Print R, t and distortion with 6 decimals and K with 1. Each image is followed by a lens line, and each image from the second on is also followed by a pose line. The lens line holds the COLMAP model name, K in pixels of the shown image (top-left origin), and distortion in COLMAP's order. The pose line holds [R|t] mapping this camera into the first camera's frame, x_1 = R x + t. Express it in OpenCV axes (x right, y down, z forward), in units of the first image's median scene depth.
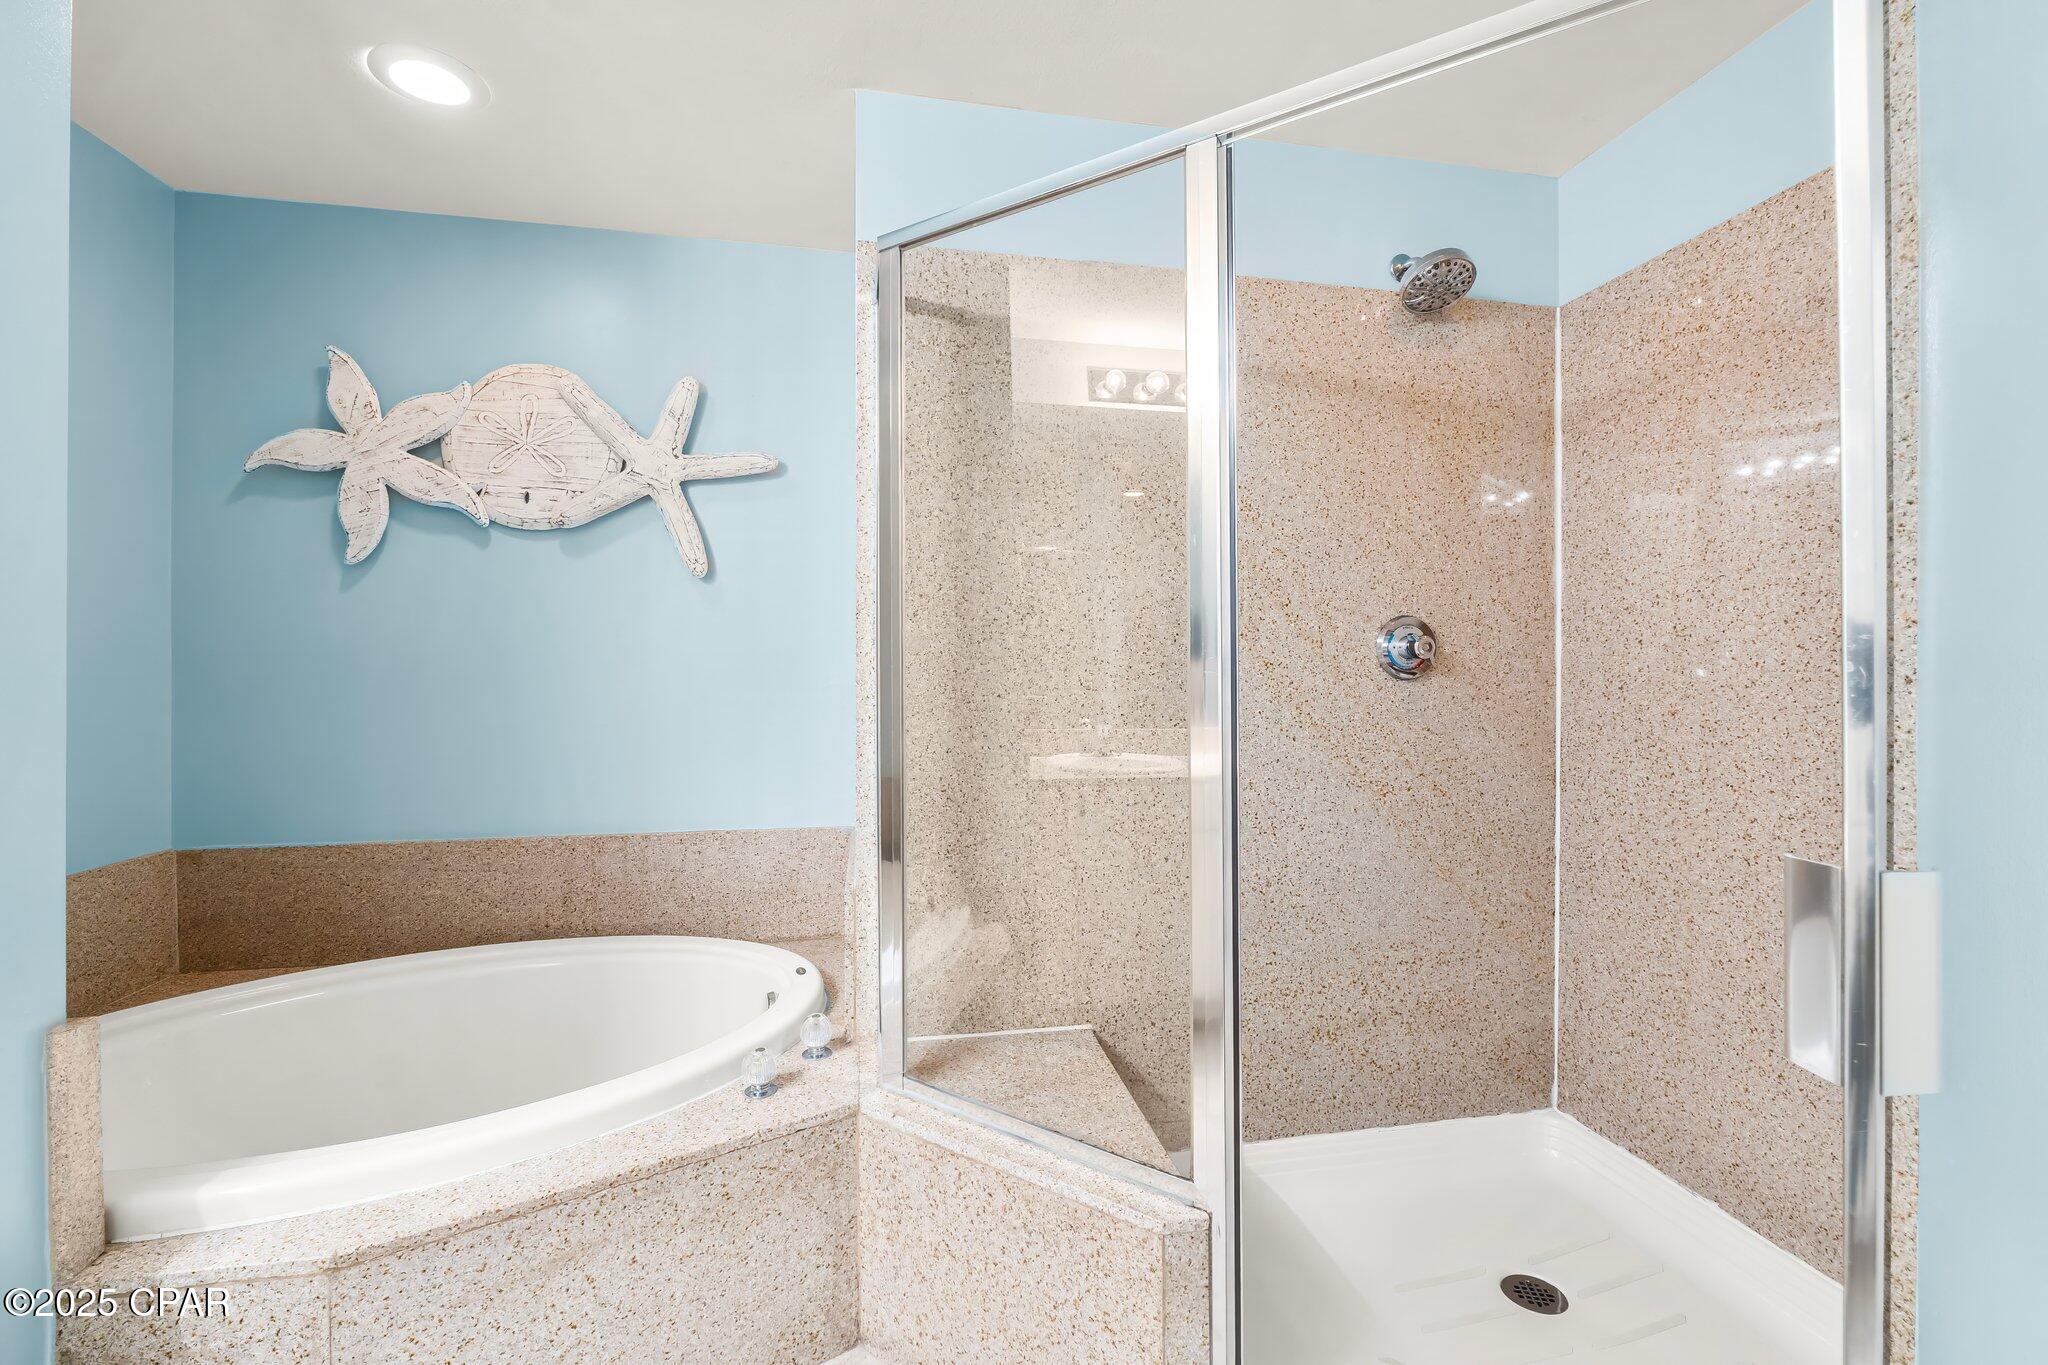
lens RADIAL K [[878.0, 0, 1038.5], [0, 878.0, 670.4], [0, 0, 1]] dist [-0.007655, -0.000818]
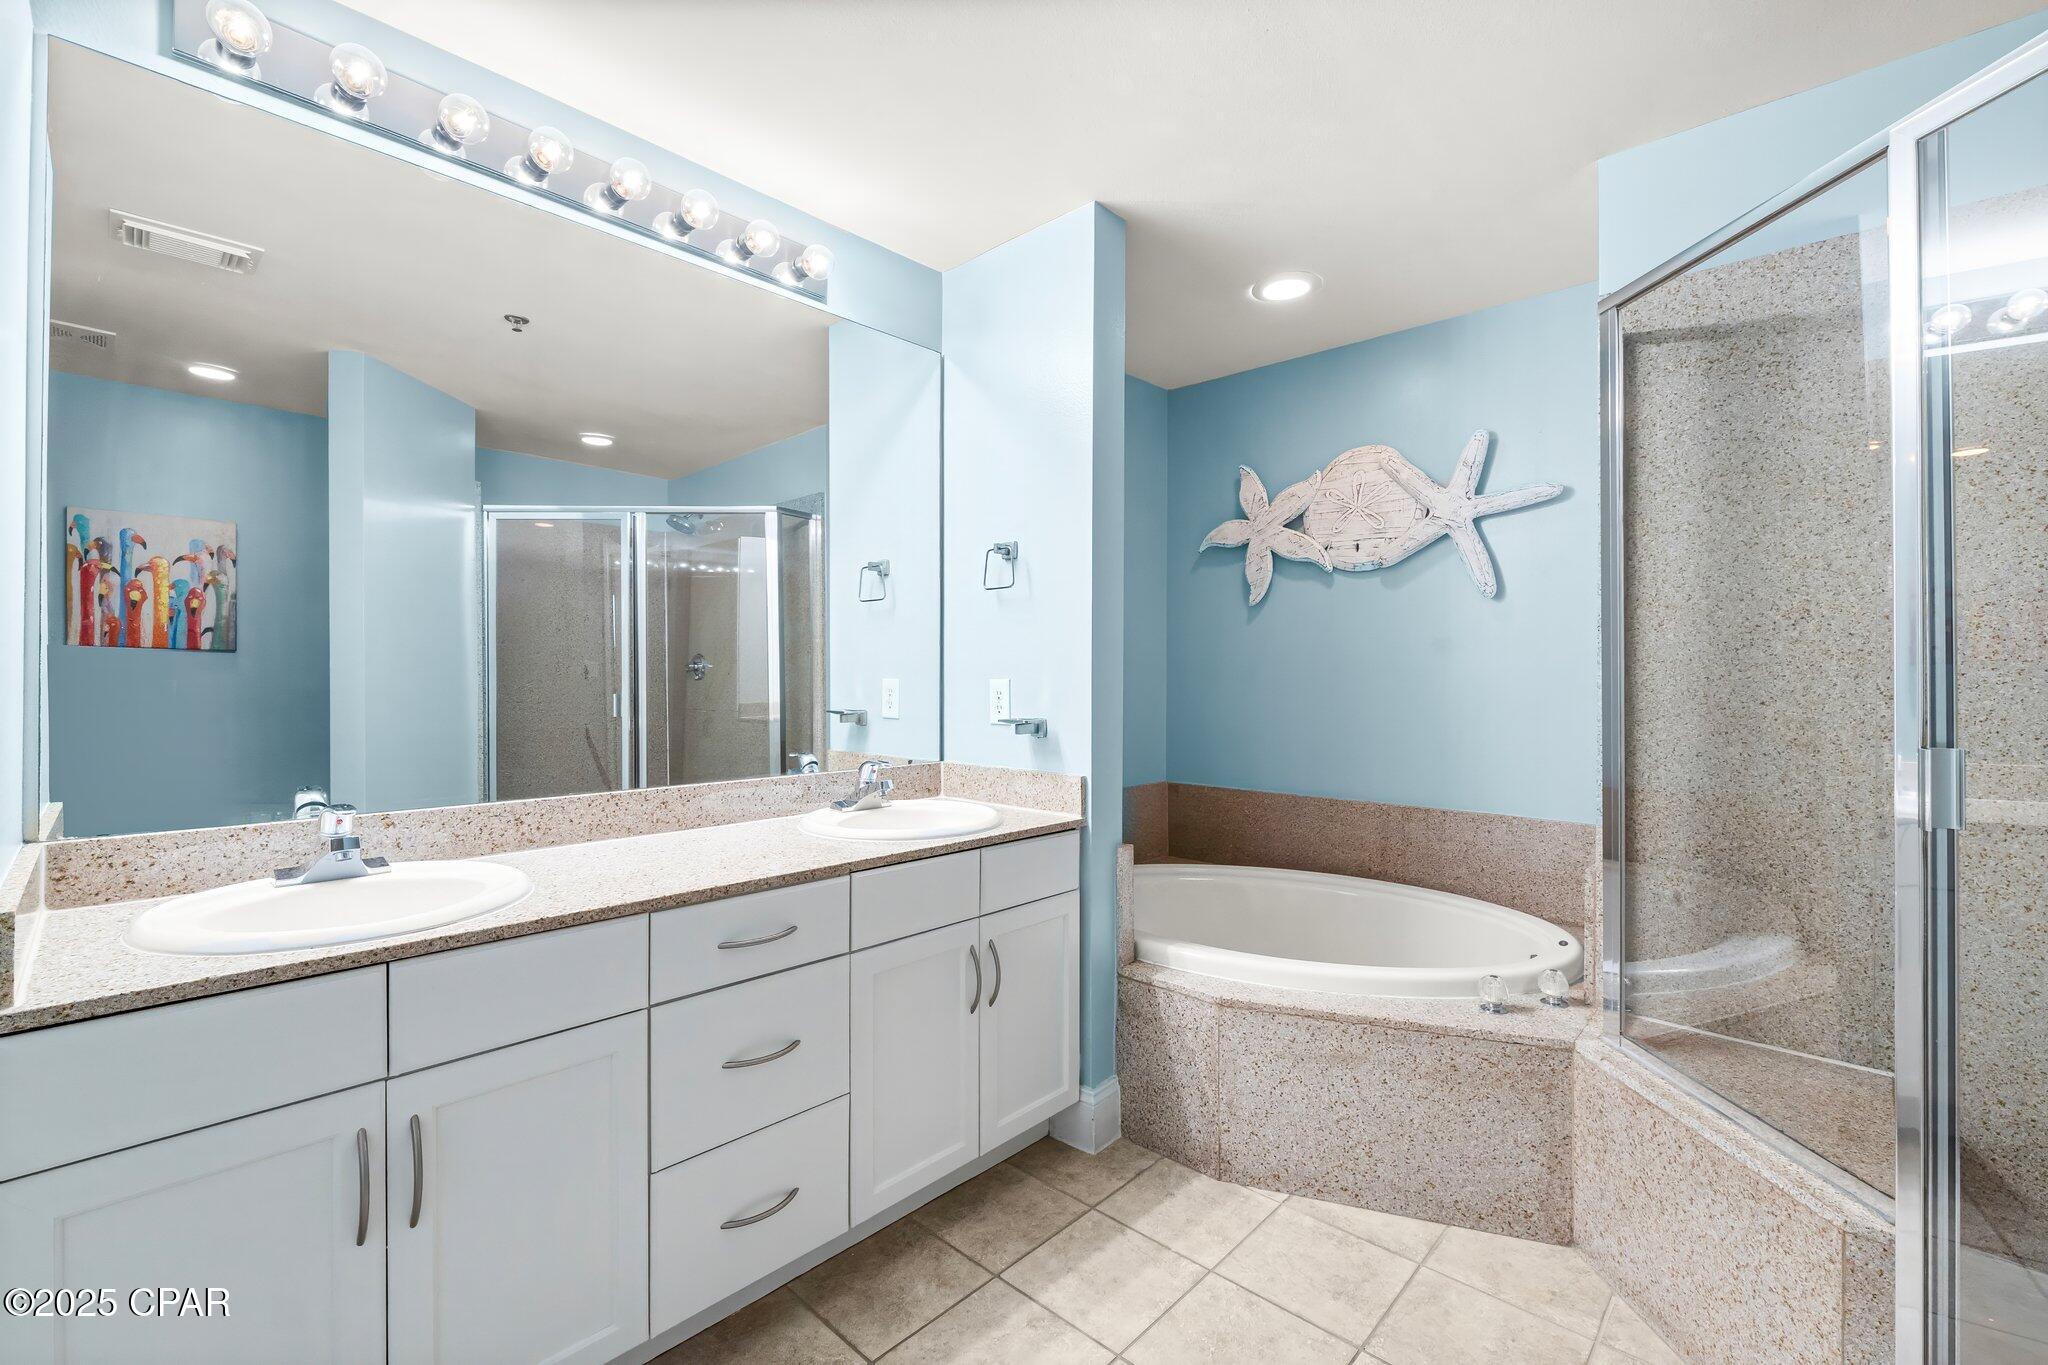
lens RADIAL K [[878.0, 0, 1038.5], [0, 878.0, 670.4], [0, 0, 1]] dist [-0.007655, -0.000818]
pose [[0.590443, -0.002089, -0.807077, 0.267171], [-0.004575, 0.999972, -0.005935, 0.001630], [0.807067, 0.007196, 0.590417, -0.236852]]
